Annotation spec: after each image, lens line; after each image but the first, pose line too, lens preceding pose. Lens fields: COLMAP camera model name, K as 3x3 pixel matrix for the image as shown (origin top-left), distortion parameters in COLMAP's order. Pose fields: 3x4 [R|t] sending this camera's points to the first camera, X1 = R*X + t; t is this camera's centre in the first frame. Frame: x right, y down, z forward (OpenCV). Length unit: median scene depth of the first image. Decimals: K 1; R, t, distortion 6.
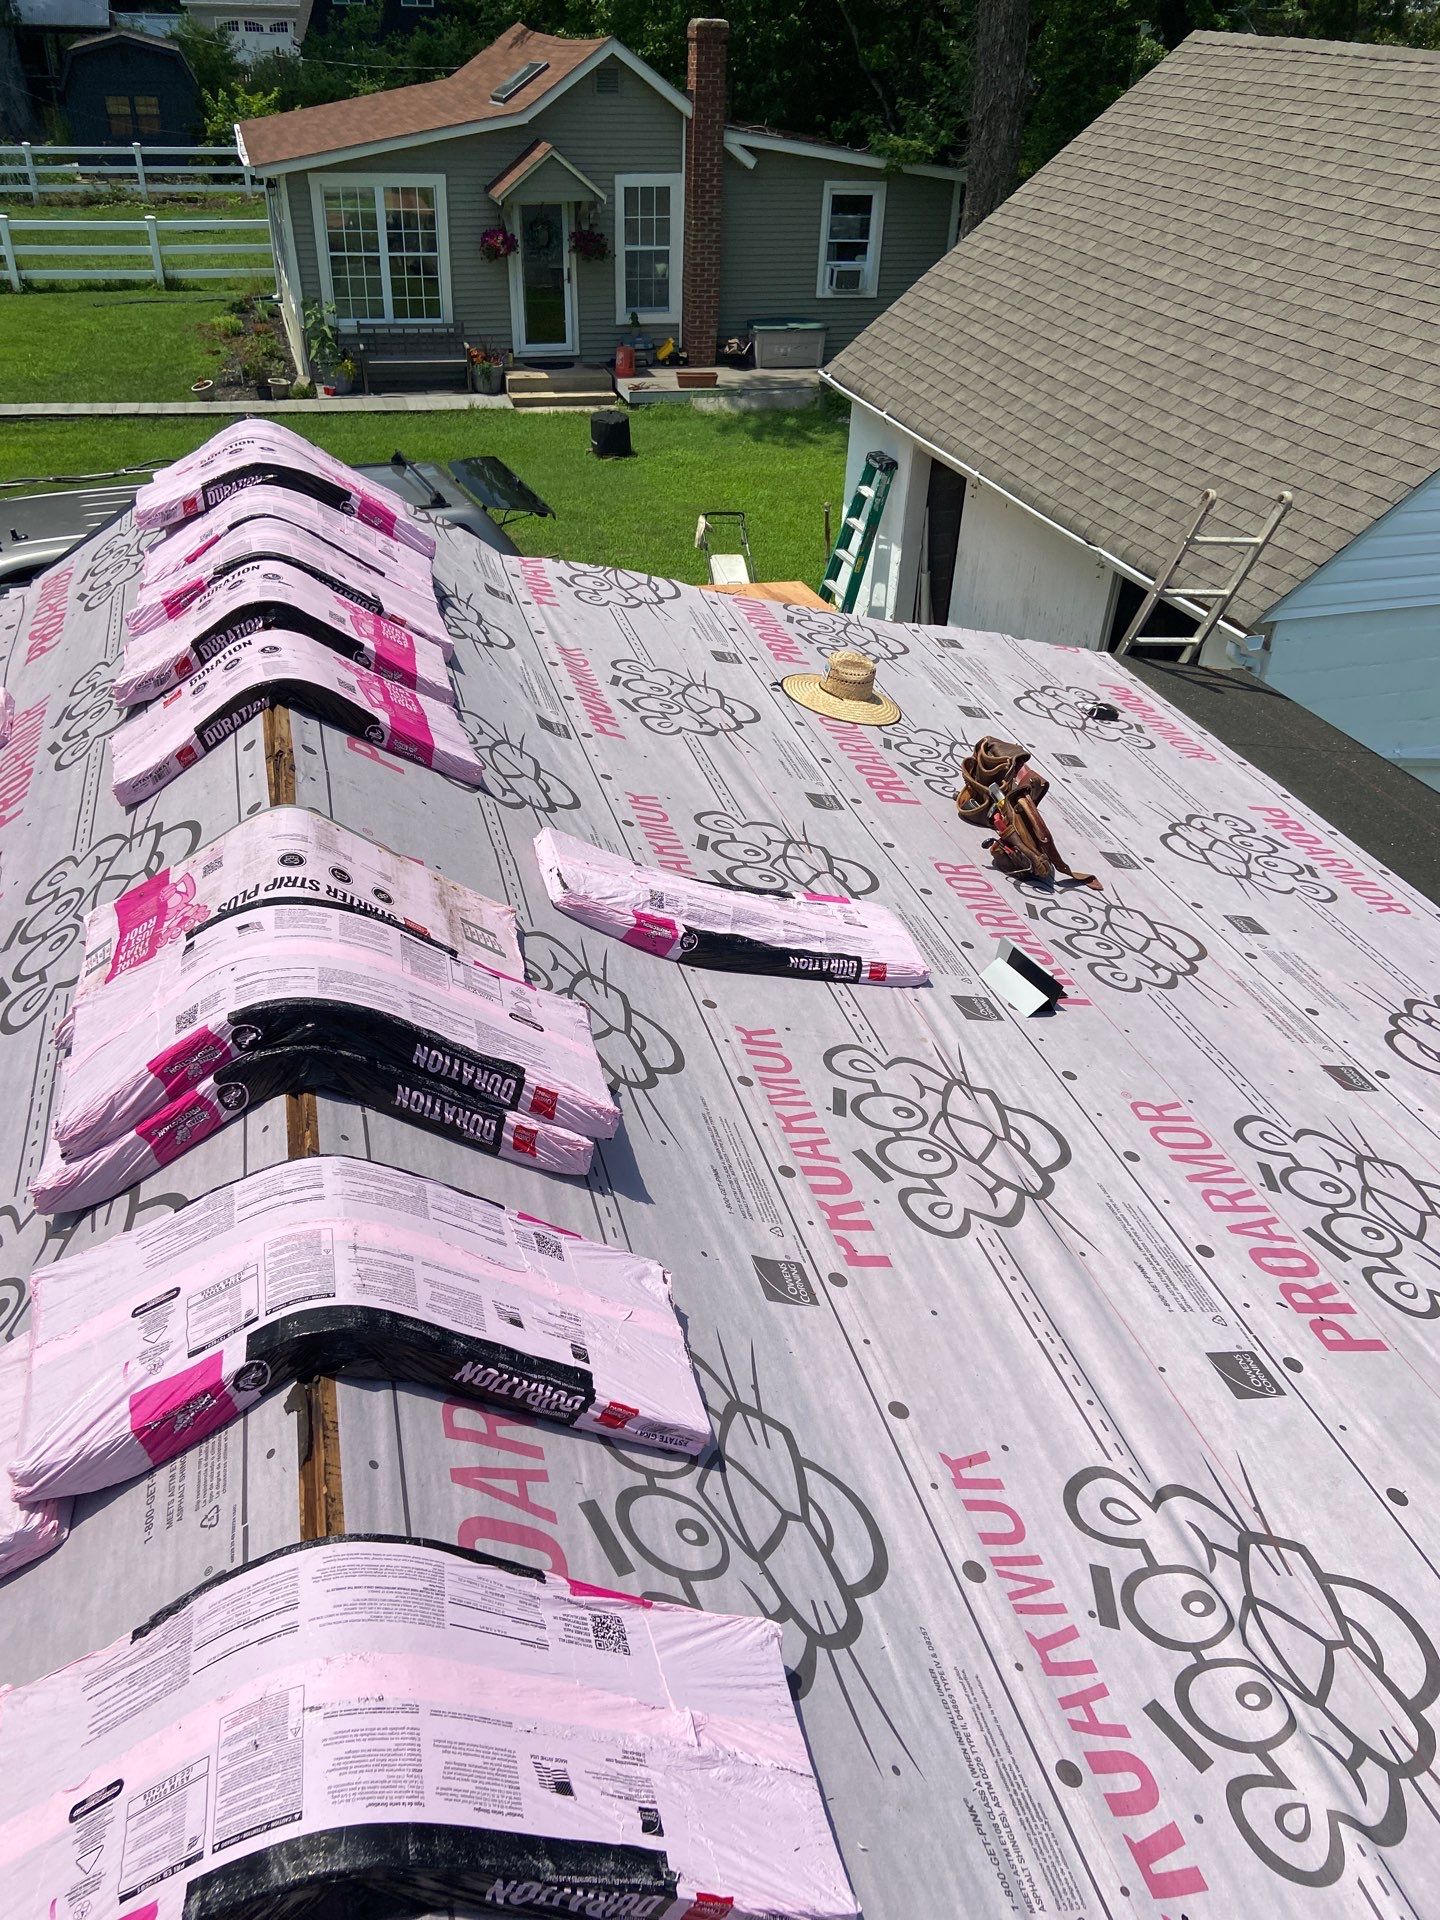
lens RADIAL K [[1466.2, 0, 729.0], [0, 1466.2, 972.2], [0, 0, 1]] dist [0.107293, -0.127108]
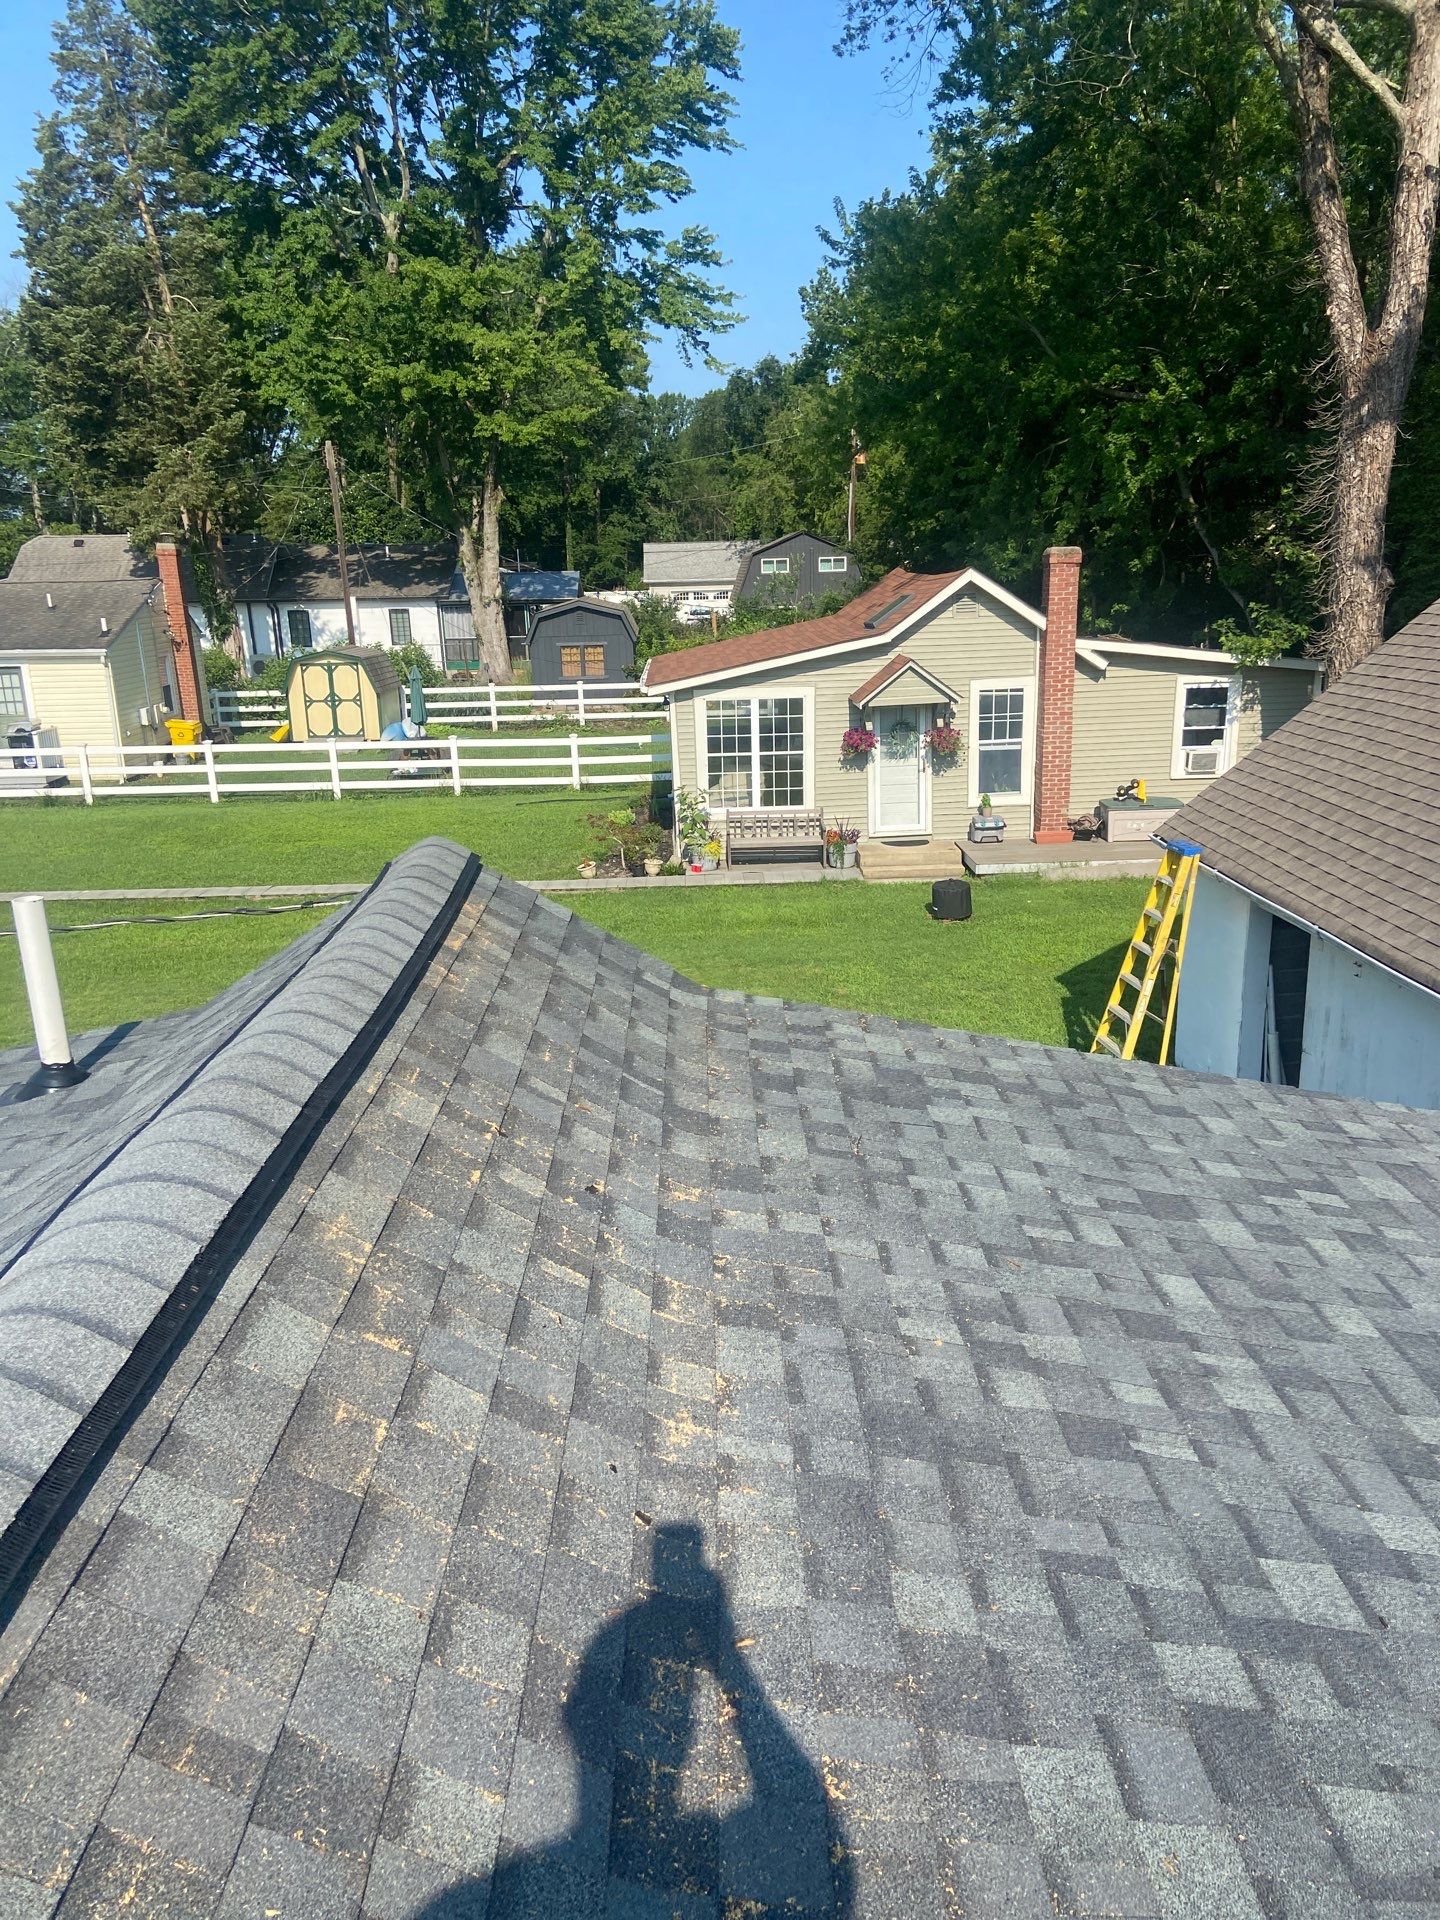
lens RADIAL K [[1451.4, 0, 730.2], [0, 1451.4, 962.7], [0, 0, 1]] dist [0.132796, -0.163985]
pose [[0.966395, 0.006715, -0.256974, 0.052567], [-0.085967, 0.950543, -0.298458, -0.014432], [0.242261, 0.310520, 0.919177, 0.087815]]
